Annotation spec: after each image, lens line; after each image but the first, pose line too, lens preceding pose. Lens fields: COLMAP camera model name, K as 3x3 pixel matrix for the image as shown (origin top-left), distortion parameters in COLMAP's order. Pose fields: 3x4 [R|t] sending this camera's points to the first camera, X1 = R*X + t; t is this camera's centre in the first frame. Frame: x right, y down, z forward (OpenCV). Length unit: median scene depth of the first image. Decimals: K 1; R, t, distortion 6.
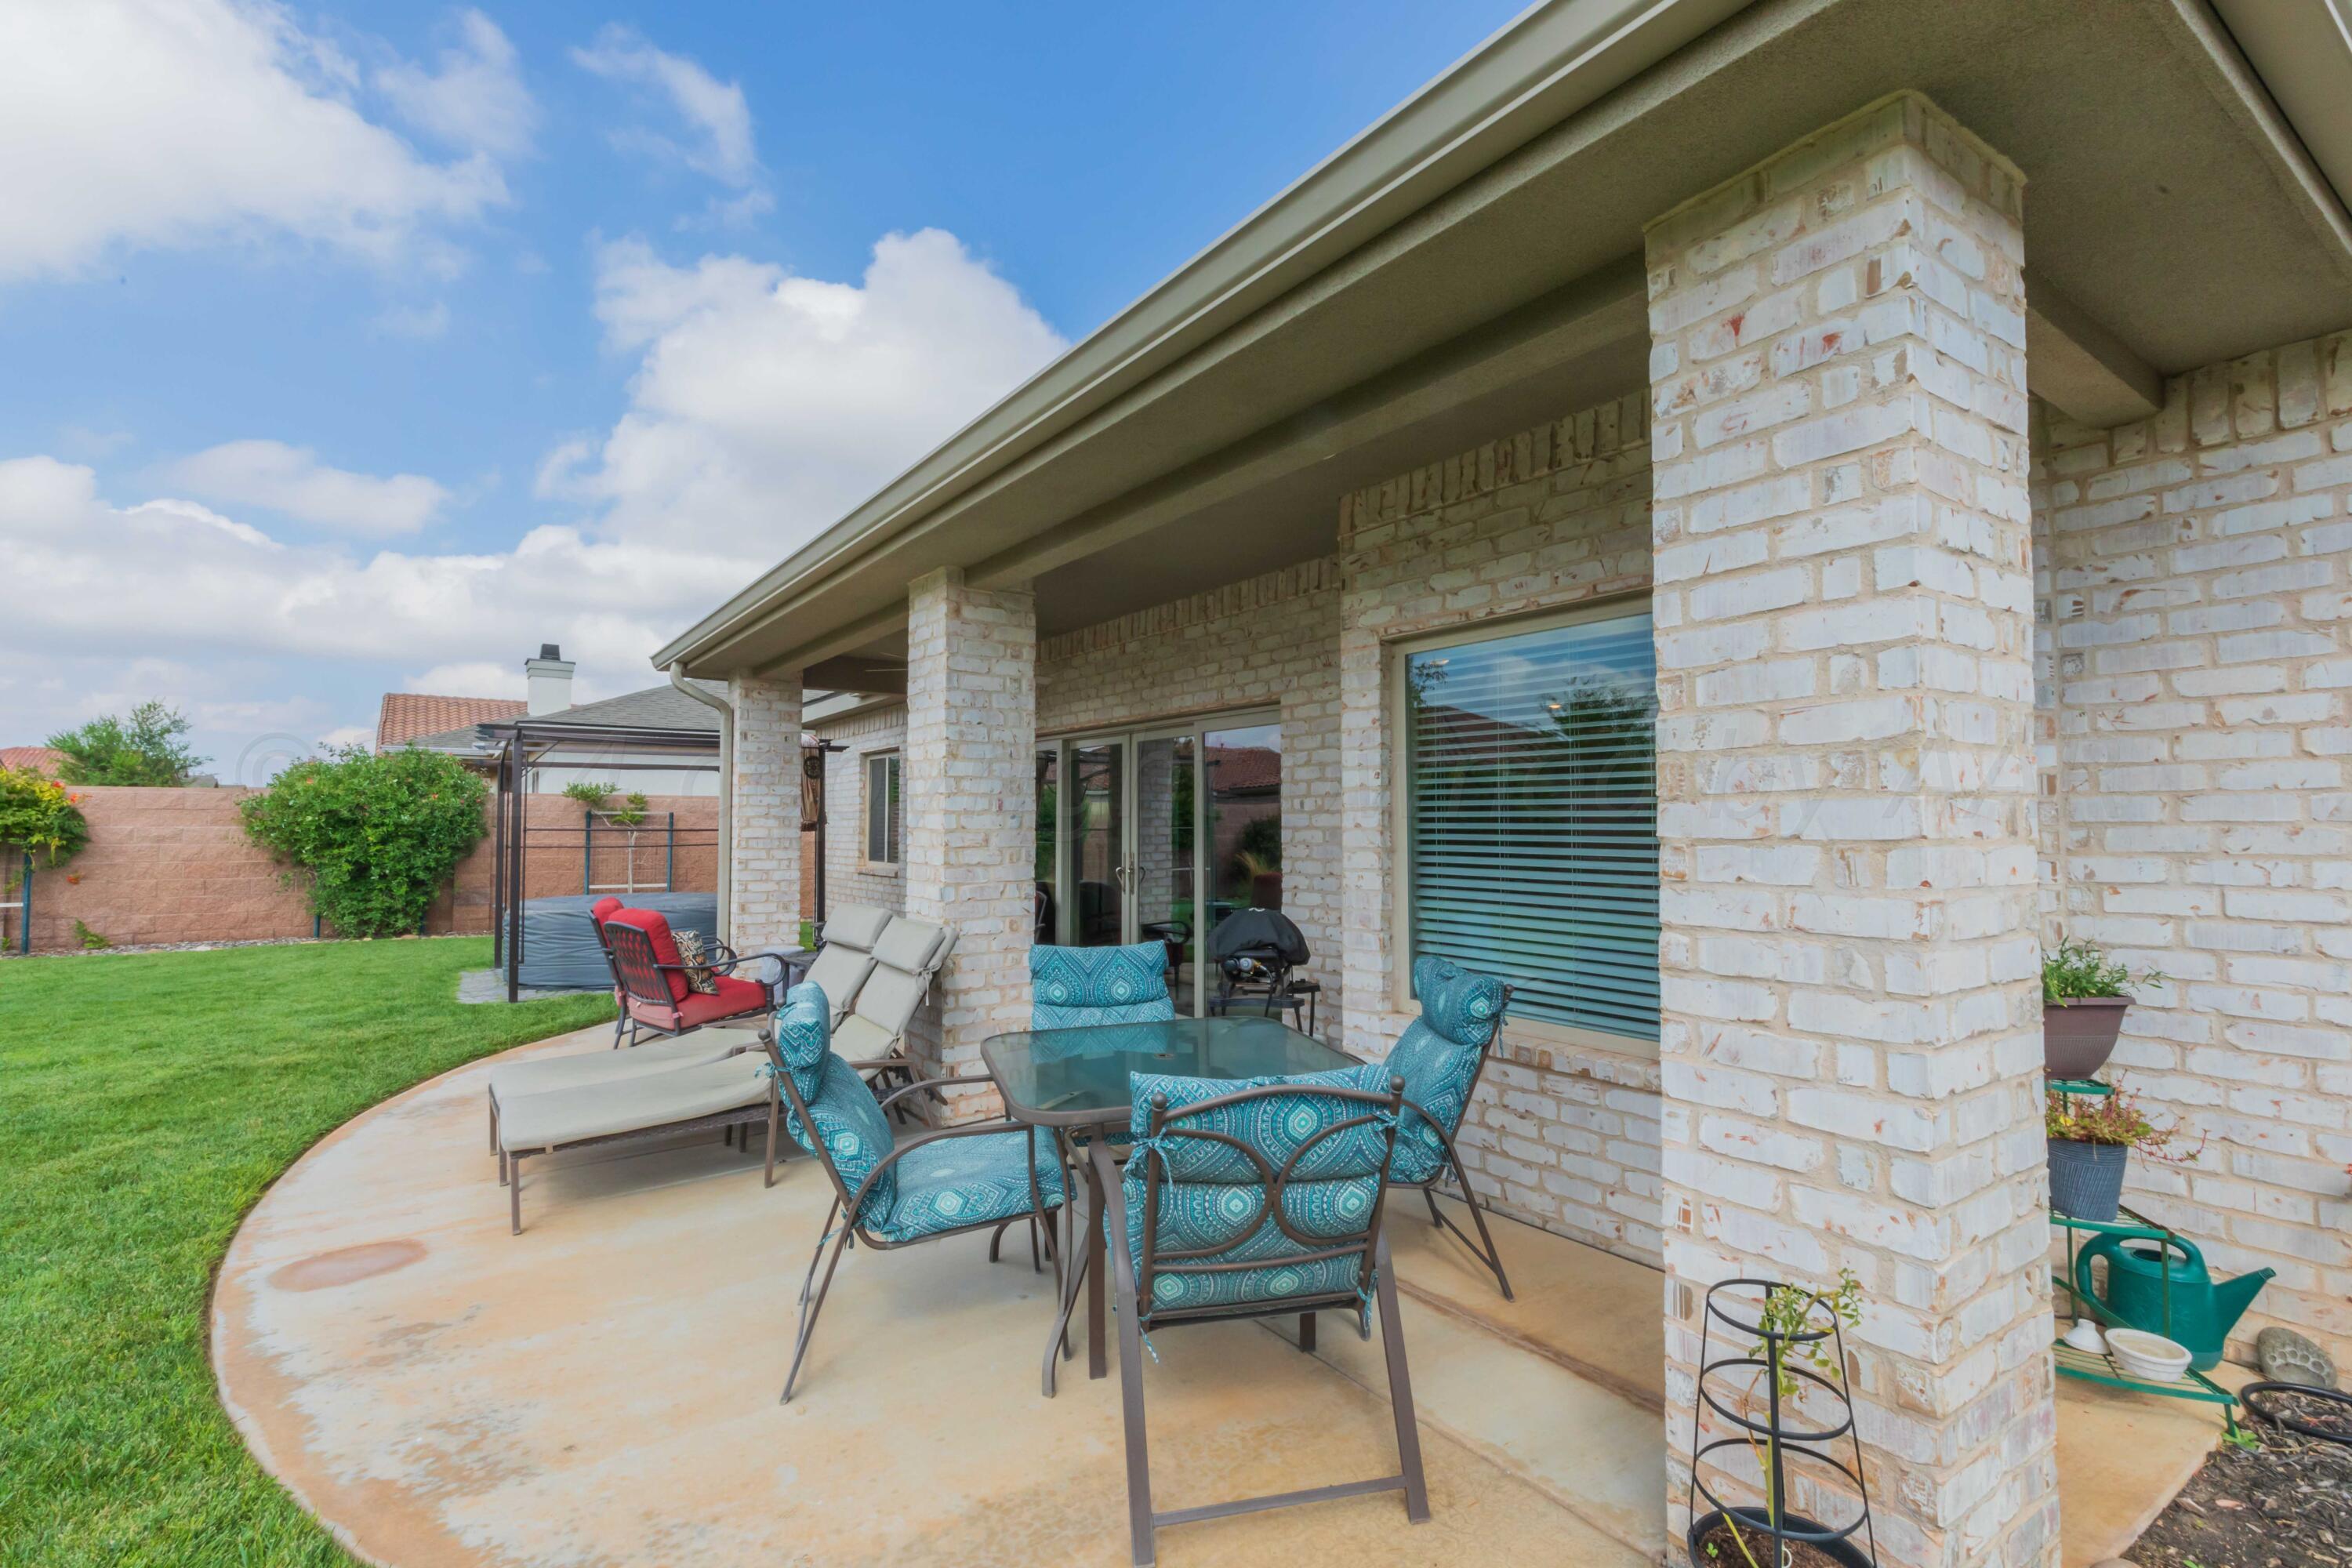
lens RADIAL K [[1101.0, 0, 1169.8], [0, 1101.0, 772.5], [0, 0, 1]] dist [0.006797, -0.000590]
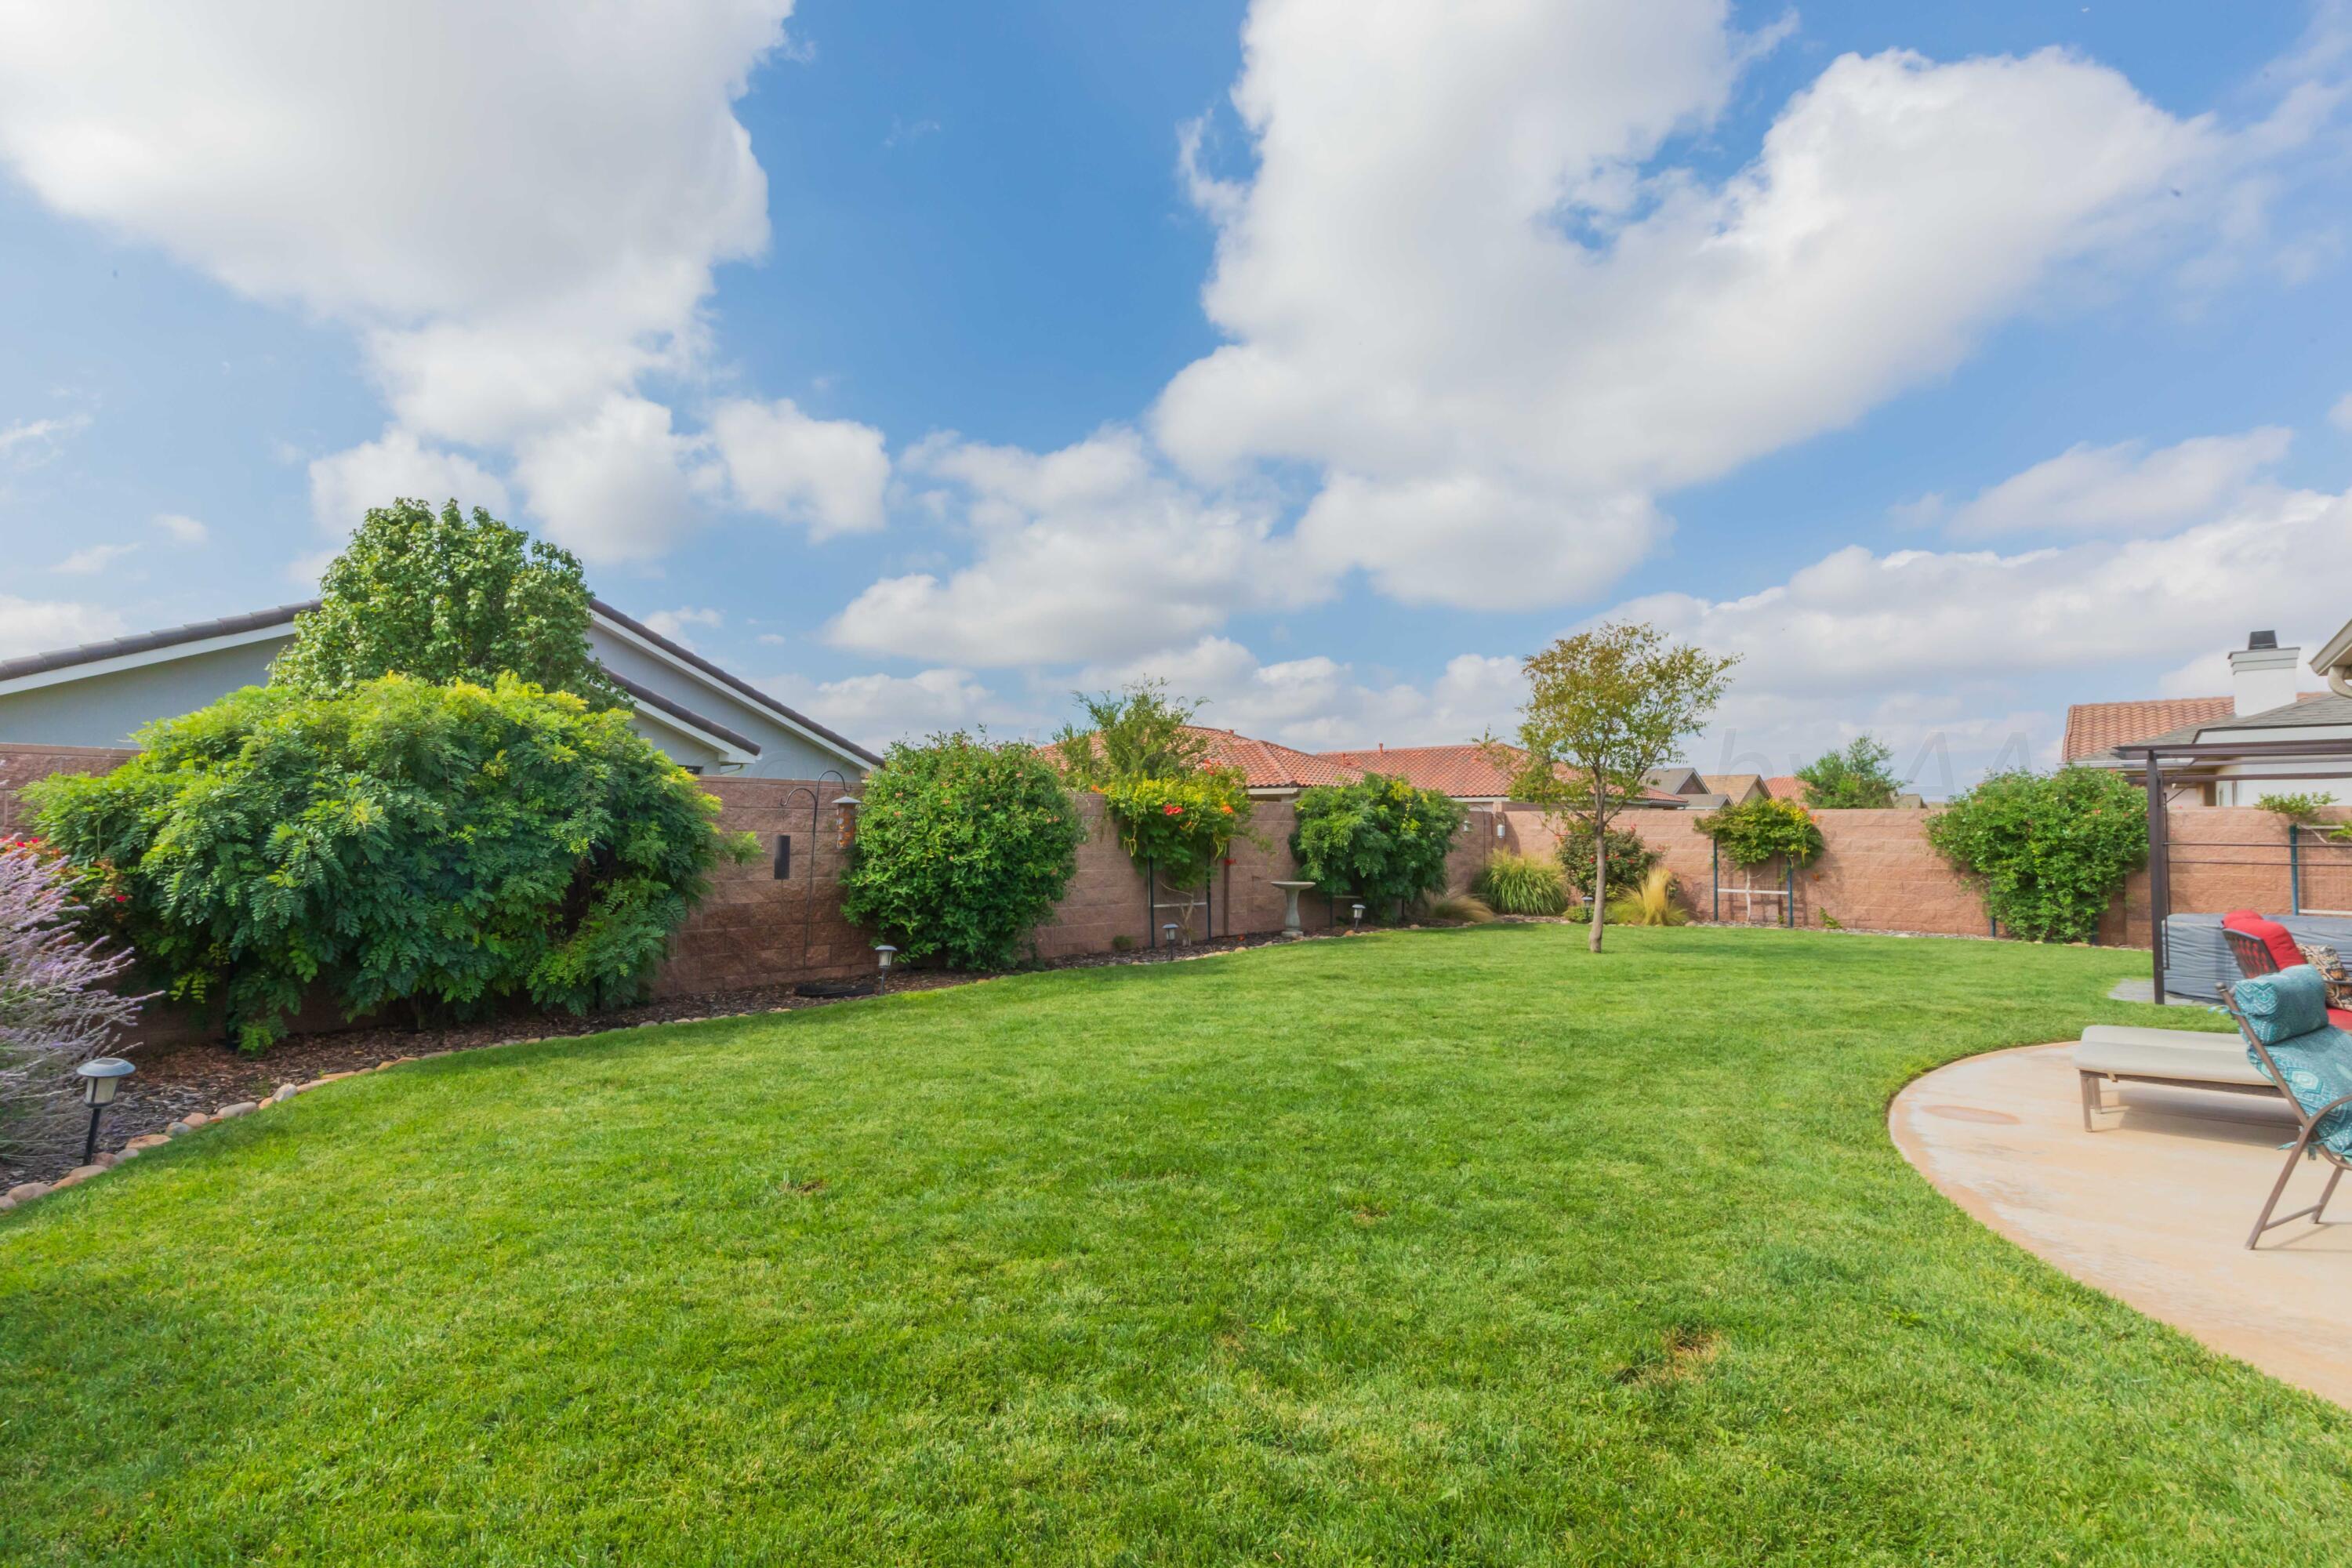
lens RADIAL K [[1049.9, 0, 1180.4], [0, 1049.9, 796.0], [0, 0, 1]] dist [-0.000897, -0.000537]
pose [[0.245028, -0.034427, -0.968905, 0.087198], [0.040237, 0.998869, -0.025316, -0.003511], [0.968681, -0.032783, 0.246136, -0.086513]]
